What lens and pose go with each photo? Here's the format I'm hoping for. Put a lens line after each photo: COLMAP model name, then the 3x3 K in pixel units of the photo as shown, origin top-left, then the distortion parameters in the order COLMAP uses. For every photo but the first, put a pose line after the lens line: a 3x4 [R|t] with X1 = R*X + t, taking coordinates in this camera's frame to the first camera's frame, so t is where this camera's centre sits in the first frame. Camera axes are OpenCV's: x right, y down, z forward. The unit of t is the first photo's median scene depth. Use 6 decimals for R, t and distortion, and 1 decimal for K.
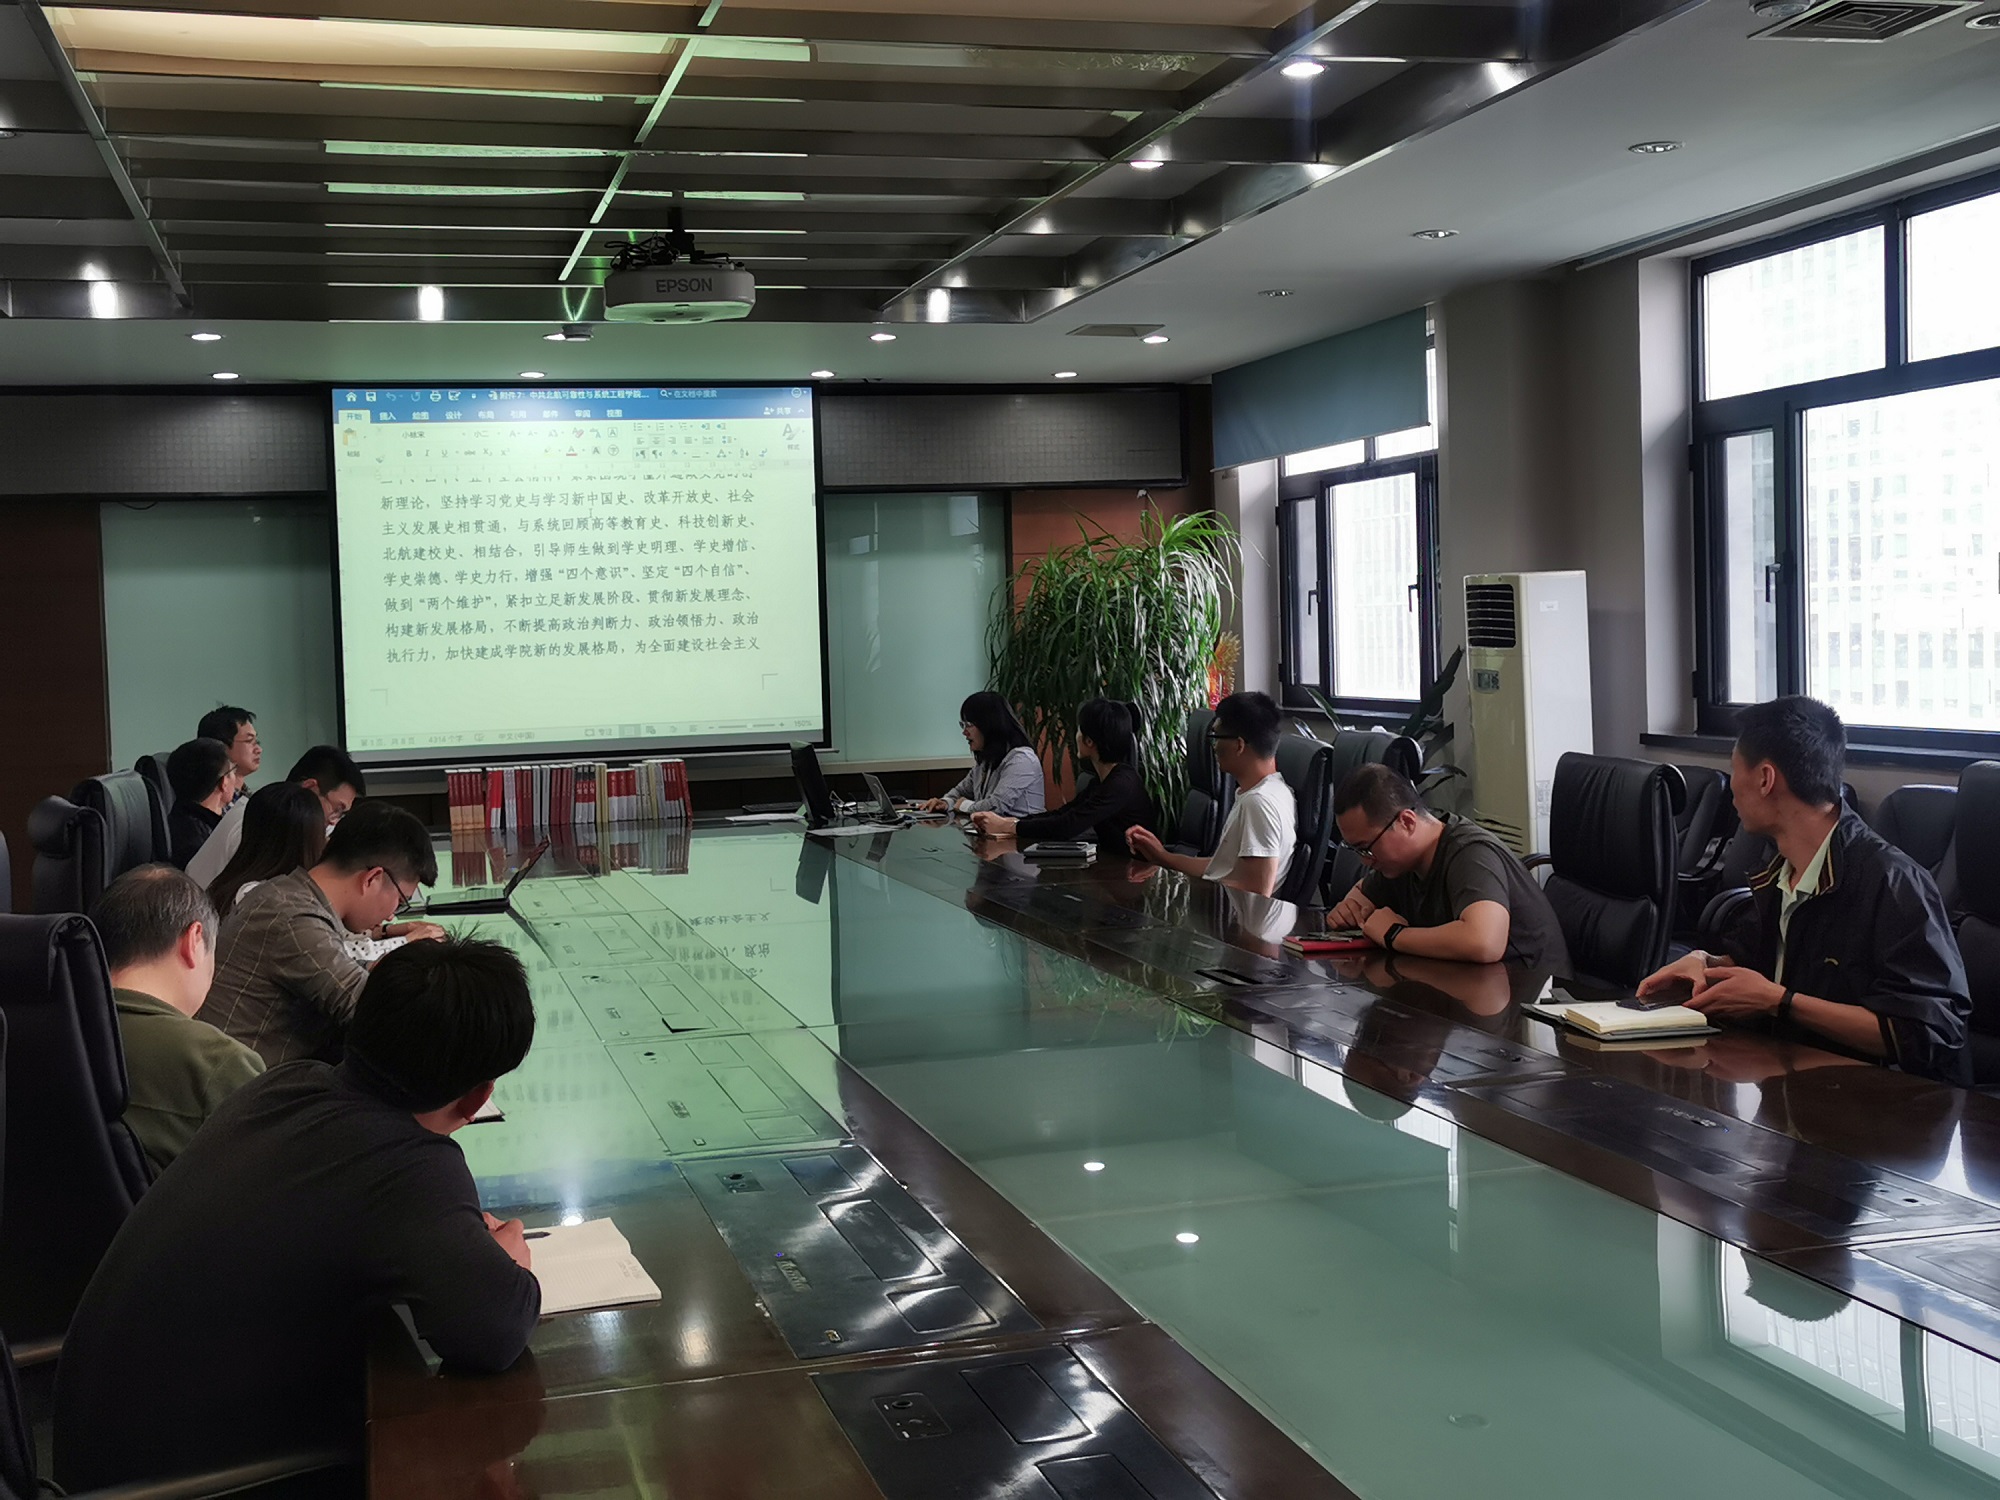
lens RADIAL K [[2365.4, 0, 1003.8], [0, 2365.4, 746.0], [0, 0, 1]] dist [0.040669, 0.000000]
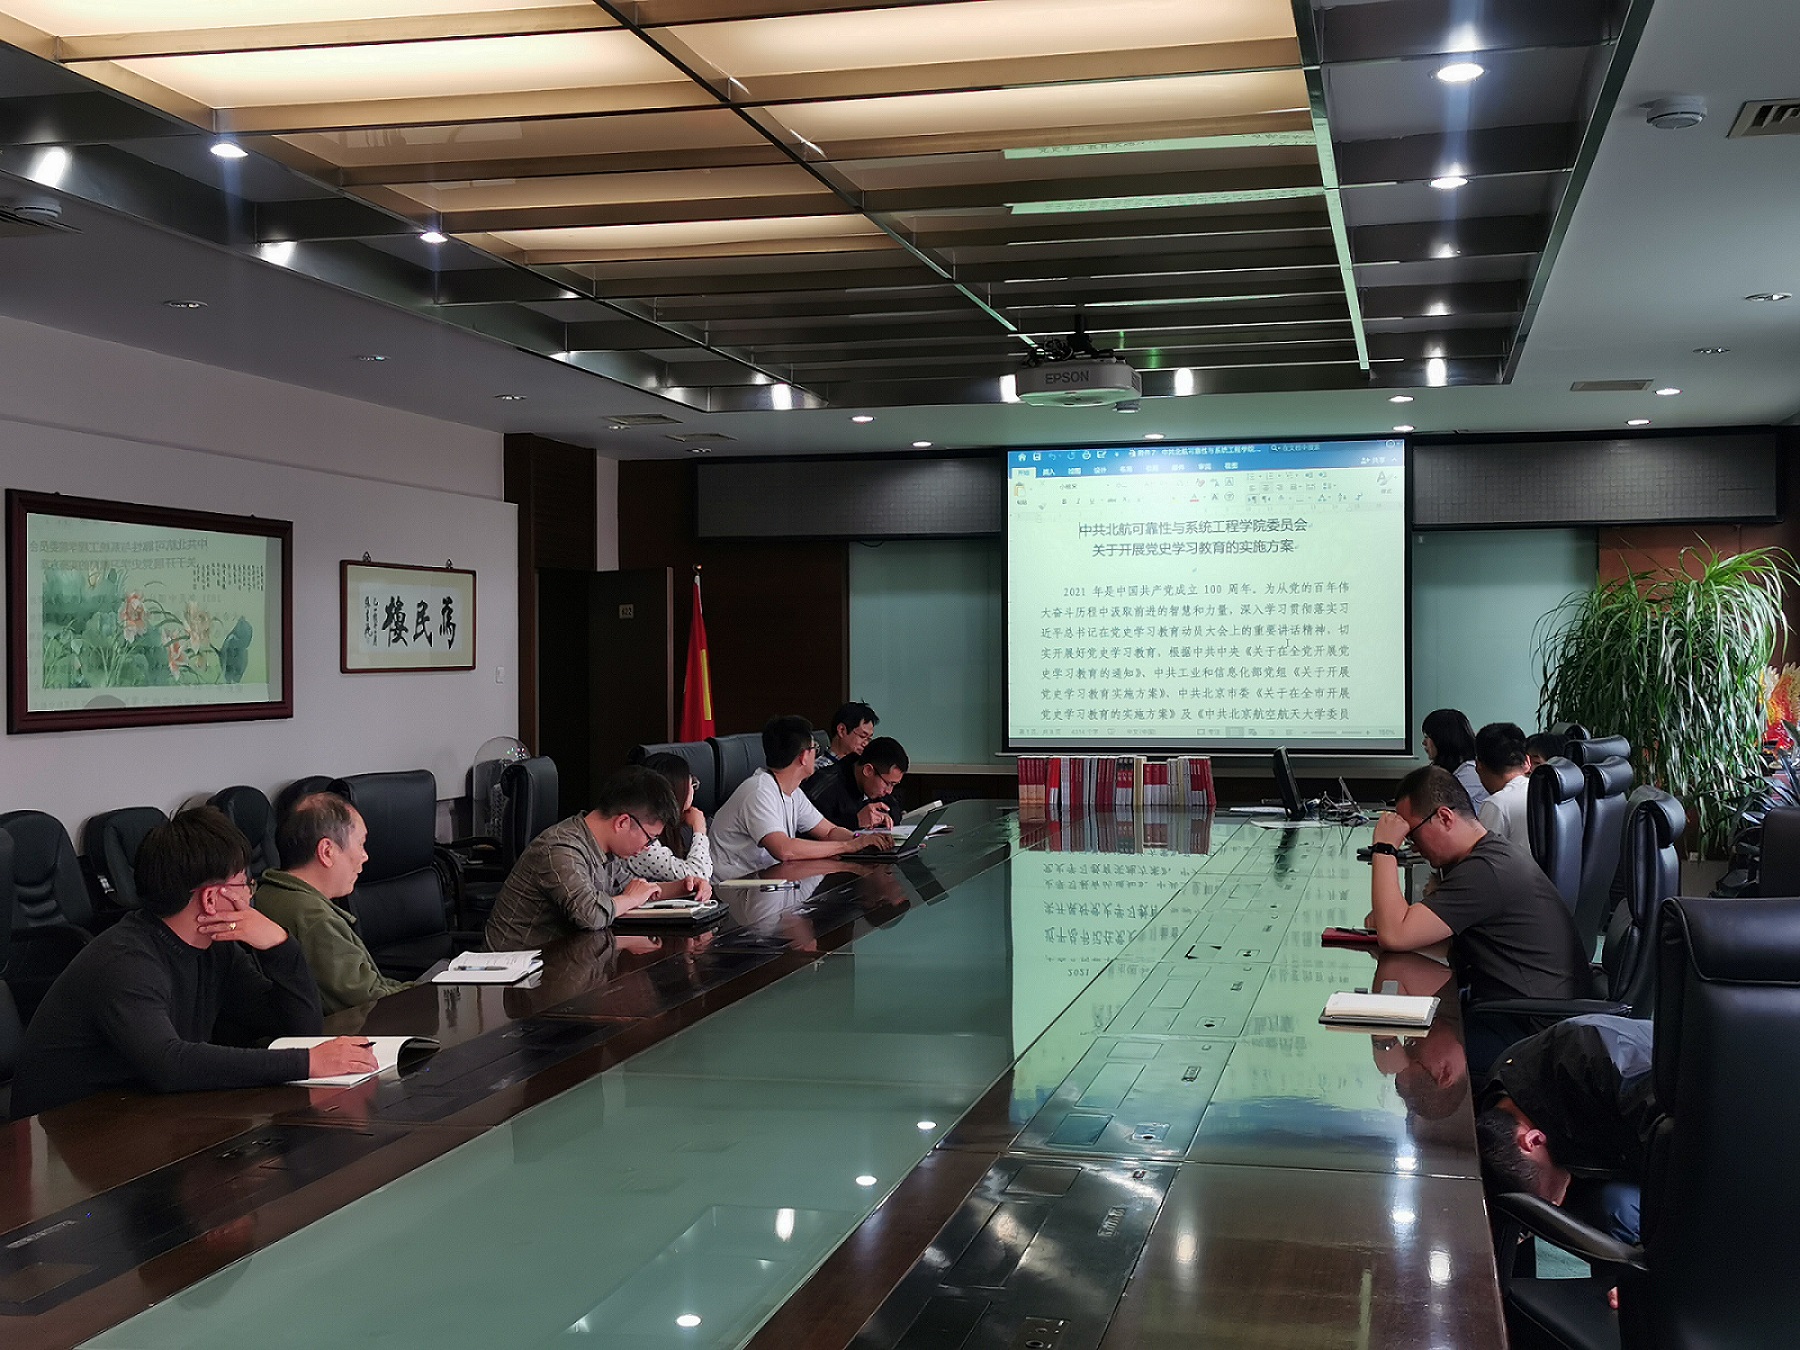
lens RADIAL K [[2128.9, 0, 904.0], [0, 2128.9, 671.9], [0, 0, 1]] dist [0.040669, 0.000000]
pose [[0.875544, 0.030788, -0.482156, 0.218807], [-0.046316, 0.998720, -0.020333, -0.007274], [0.480913, 0.040134, 0.875849, -0.016267]]
